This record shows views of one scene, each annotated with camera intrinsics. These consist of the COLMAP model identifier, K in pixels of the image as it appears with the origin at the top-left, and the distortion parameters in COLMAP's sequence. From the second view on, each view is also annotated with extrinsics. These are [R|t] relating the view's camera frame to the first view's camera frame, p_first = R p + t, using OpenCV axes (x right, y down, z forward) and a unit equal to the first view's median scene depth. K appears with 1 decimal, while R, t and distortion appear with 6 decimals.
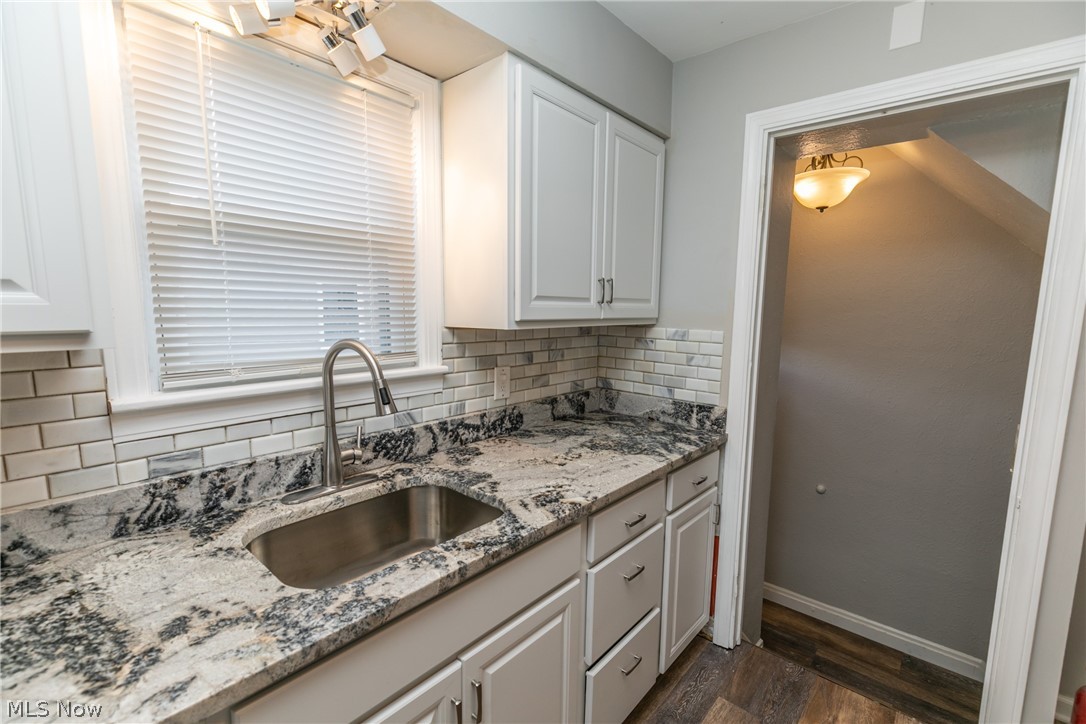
lens RADIAL K [[487.6, 0, 545.0], [0, 487.6, 365.5], [0, 0, 1]] dist [0.005683, -0.000554]
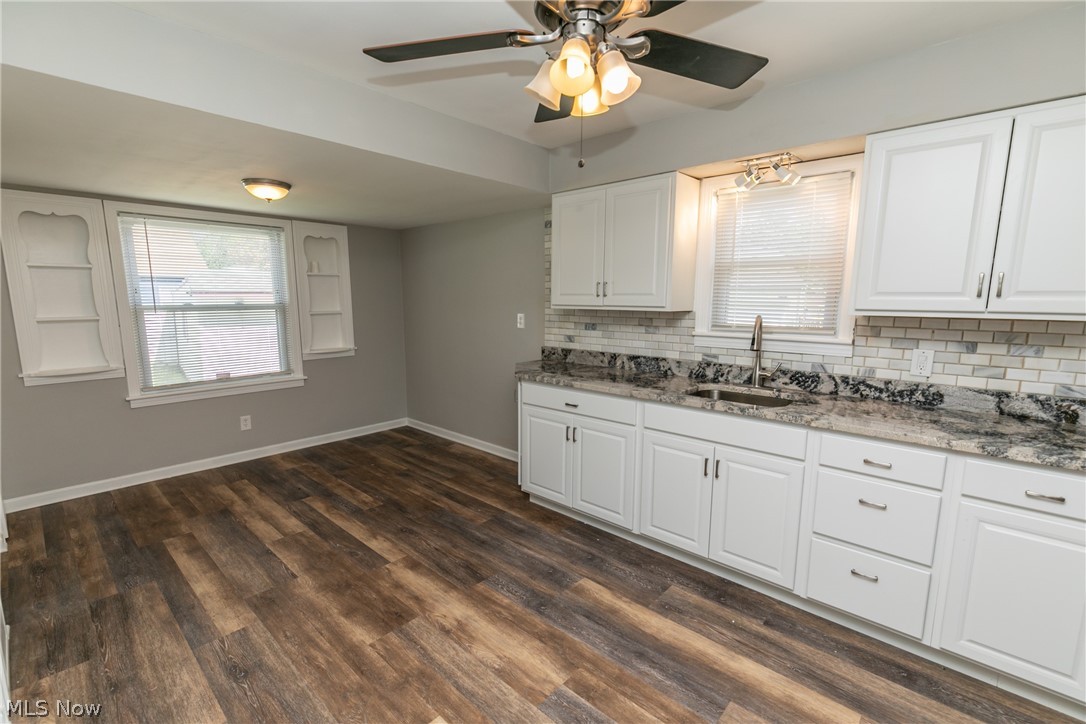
lens RADIAL K [[487.6, 0, 547.6], [0, 487.6, 370.9], [0, 0, 1]] dist [0.005683, -0.000554]
pose [[-0.018177, 0.139347, -0.990077, 1.211411], [-0.127549, 0.981826, 0.140528, 0.002844], [0.991666, 0.128838, -0.000073, 0.077706]]
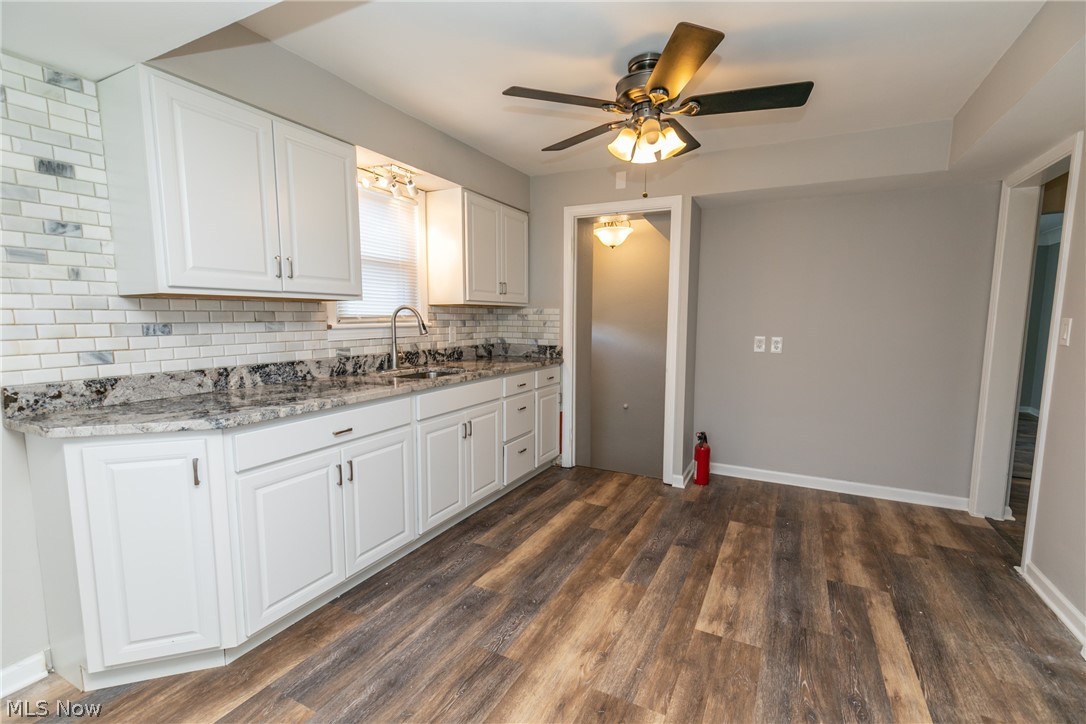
lens RADIAL K [[487.6, 0, 541.2], [0, 487.6, 369.2], [0, 0, 1]] dist [0.005683, -0.000554]
pose [[0.970758, -0.036751, 0.237230, -0.226213], [0.039975, 0.999162, -0.008795, 0.220164], [-0.236708, 0.018021, 0.971414, -1.069738]]
